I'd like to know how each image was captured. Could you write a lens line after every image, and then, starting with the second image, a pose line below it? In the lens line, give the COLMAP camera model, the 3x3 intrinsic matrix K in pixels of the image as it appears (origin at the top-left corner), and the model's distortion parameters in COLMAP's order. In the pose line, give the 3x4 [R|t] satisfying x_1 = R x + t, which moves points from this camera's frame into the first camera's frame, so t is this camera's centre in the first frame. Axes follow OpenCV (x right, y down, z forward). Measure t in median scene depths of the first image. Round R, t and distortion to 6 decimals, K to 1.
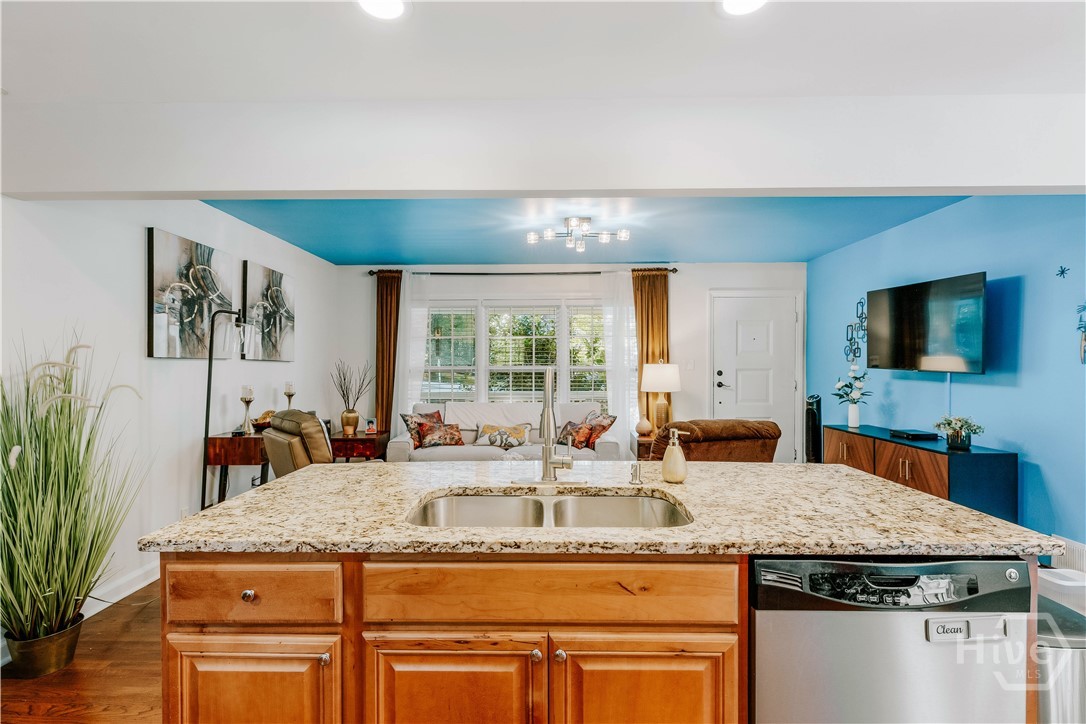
lens RADIAL K [[523.5, 0, 542.7], [0, 523.5, 365.0], [0, 0, 1]] dist [0.007135, -0.004108]
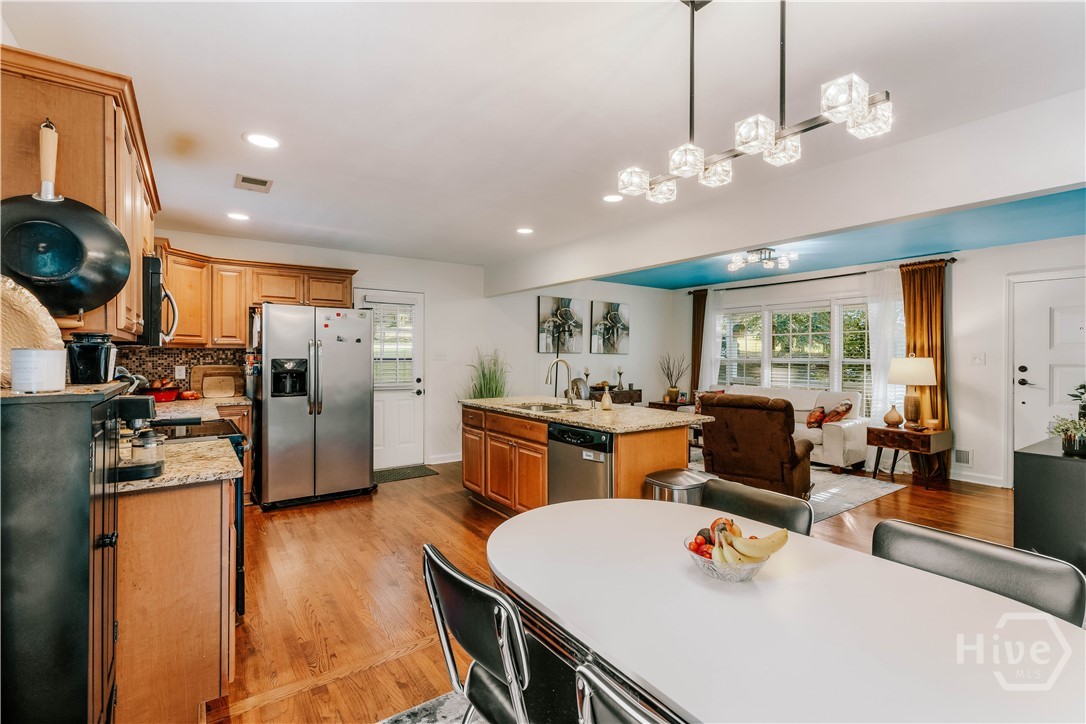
lens RADIAL K [[497.2, 0, 537.7], [0, 497.2, 356.9], [0, 0, 1]] dist [0.008522, -0.001138]
pose [[0.583814, 0.008960, -0.811838, 0.743140], [-0.006422, 0.999959, 0.006418, -0.006757], [0.811862, 0.001467, 0.583847, -0.199645]]
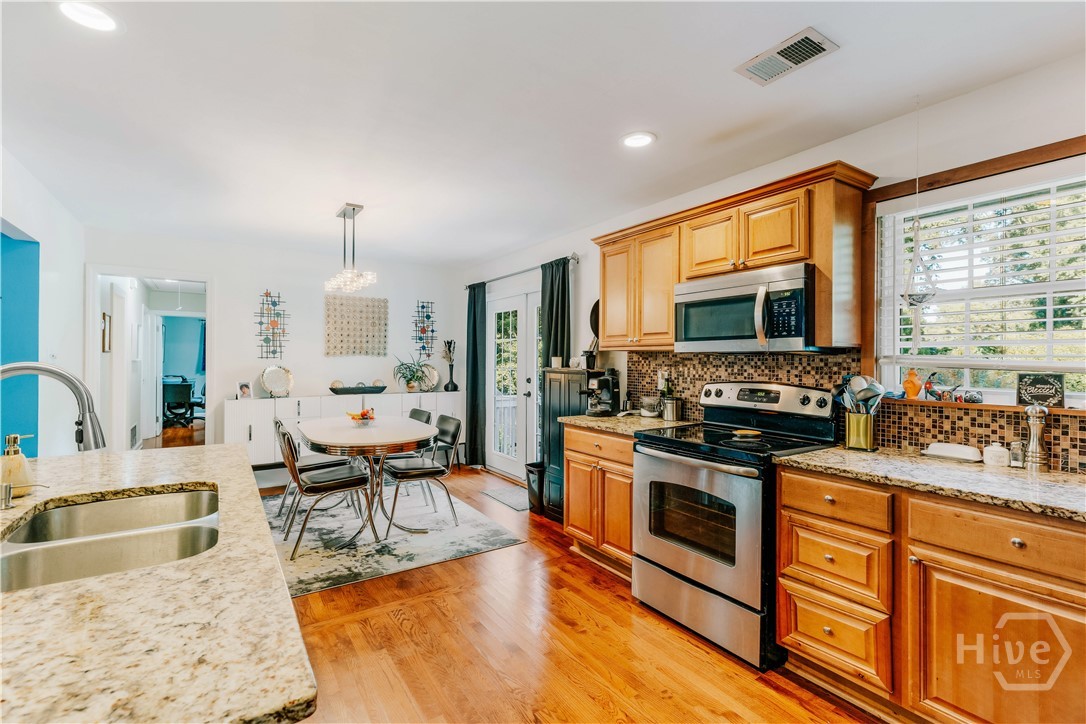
lens RADIAL K [[497.2, 0, 548.7], [0, 497.2, 357.5], [0, 0, 1]] dist [0.008522, -0.001138]
pose [[-0.575339, 0.001649, 0.817914, -0.375685], [-0.004181, 0.999979, -0.004957, -0.000552], [-0.817905, -0.006272, -0.575320, 0.313482]]
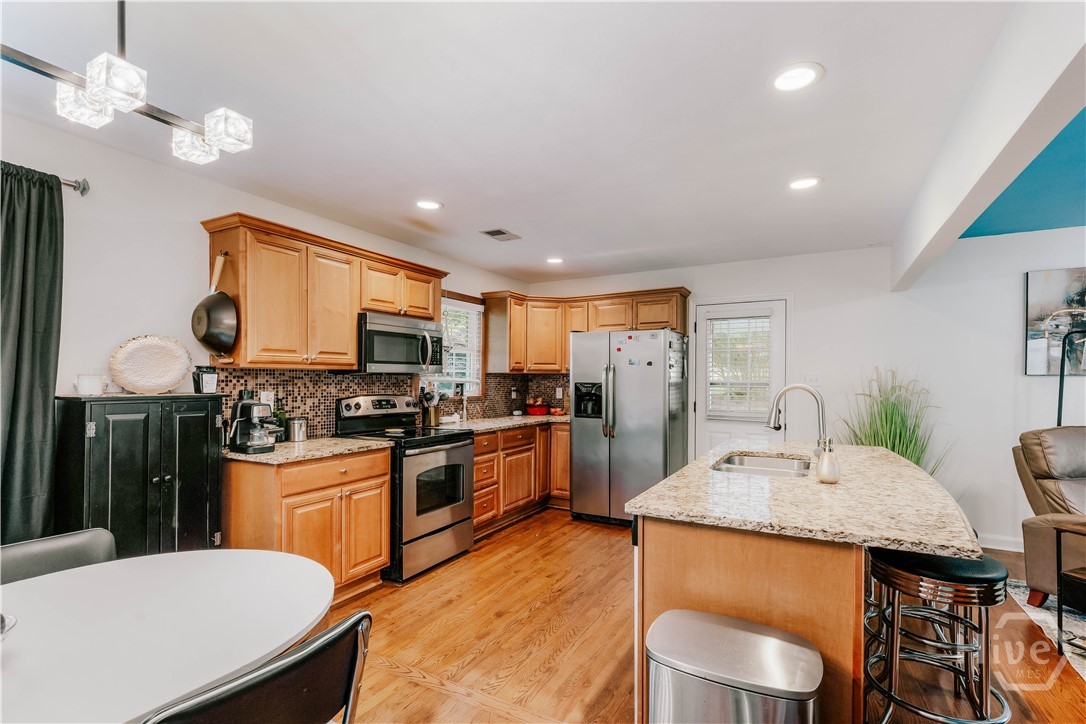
lens RADIAL K [[497.2, 0, 547.7], [0, 497.2, 381.6], [0, 0, 1]] dist [0.008522, -0.001138]
pose [[-0.464981, 0.007083, -0.885292, 0.629508], [-0.002303, 0.999955, 0.009210, -0.004901], [0.885318, 0.006322, -0.464944, 0.394163]]
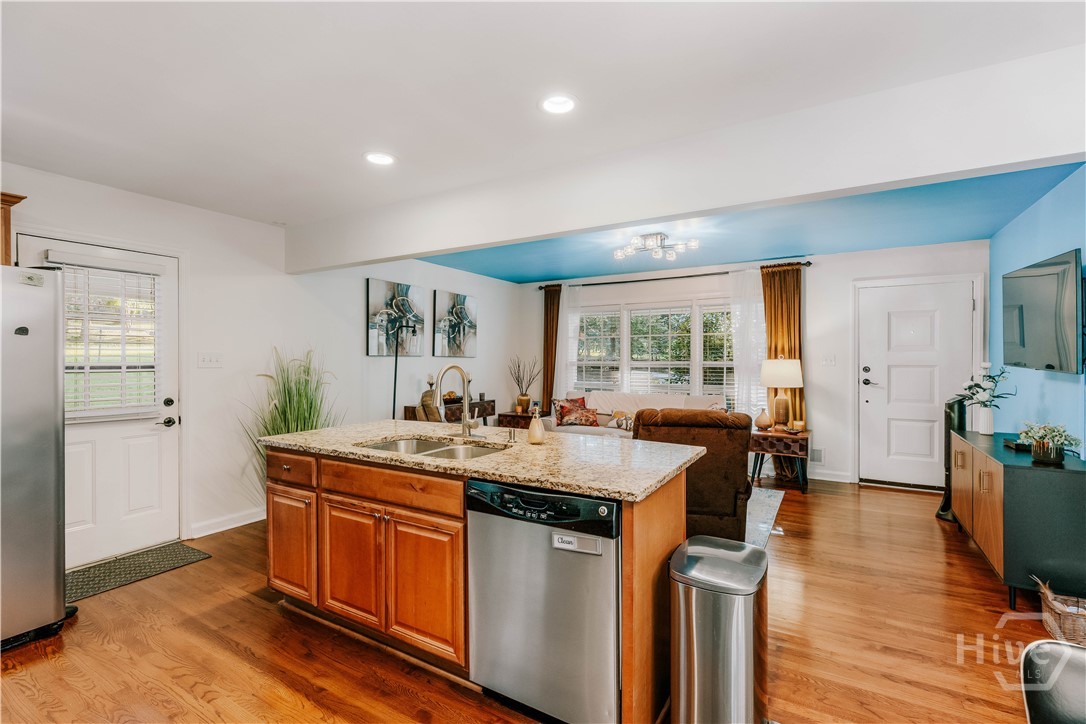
lens RADIAL K [[497.2, 0, 541.8], [0, 497.2, 361.3], [0, 0, 1]] dist [0.008522, -0.001138]
pose [[0.864827, 0.004055, -0.502053, 0.389005], [-0.001541, 0.999984, 0.005422, -0.004323], [0.502067, -0.003915, 0.864820, -0.070000]]
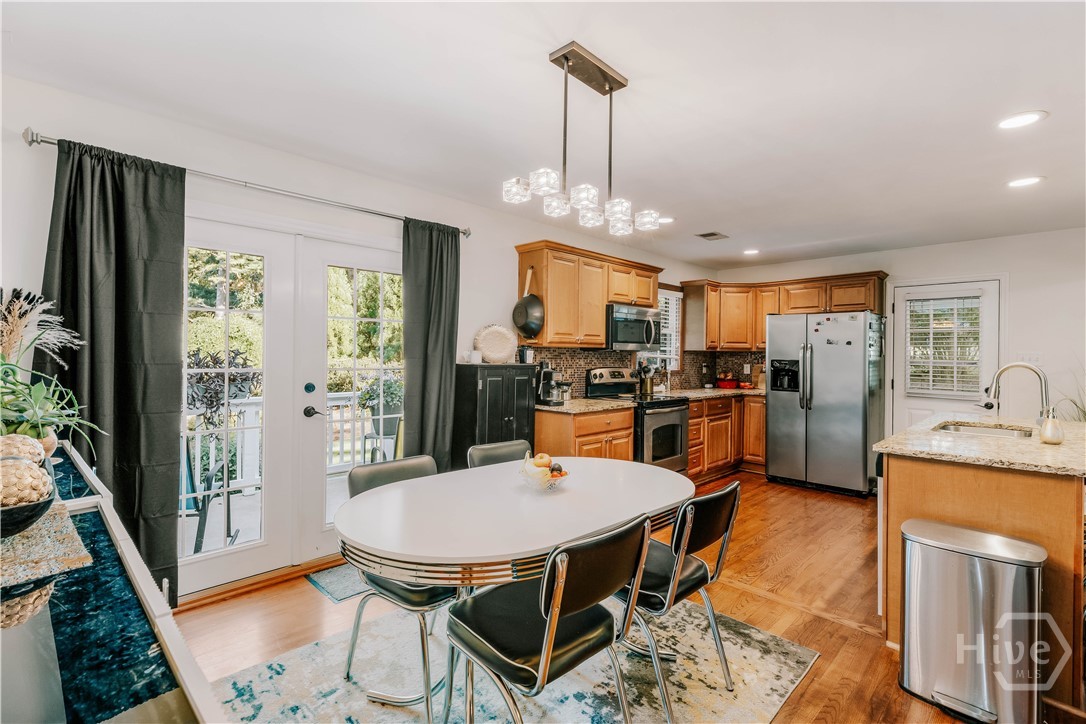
lens RADIAL K [[497.2, 0, 547.0], [0, 497.2, 351.1], [0, 0, 1]] dist [0.008522, -0.001138]
pose [[-0.689168, -0.009422, -0.724540, 0.903244], [-0.010716, 0.999939, -0.002811, -0.004567], [0.724522, 0.005827, -0.689227, 0.386403]]
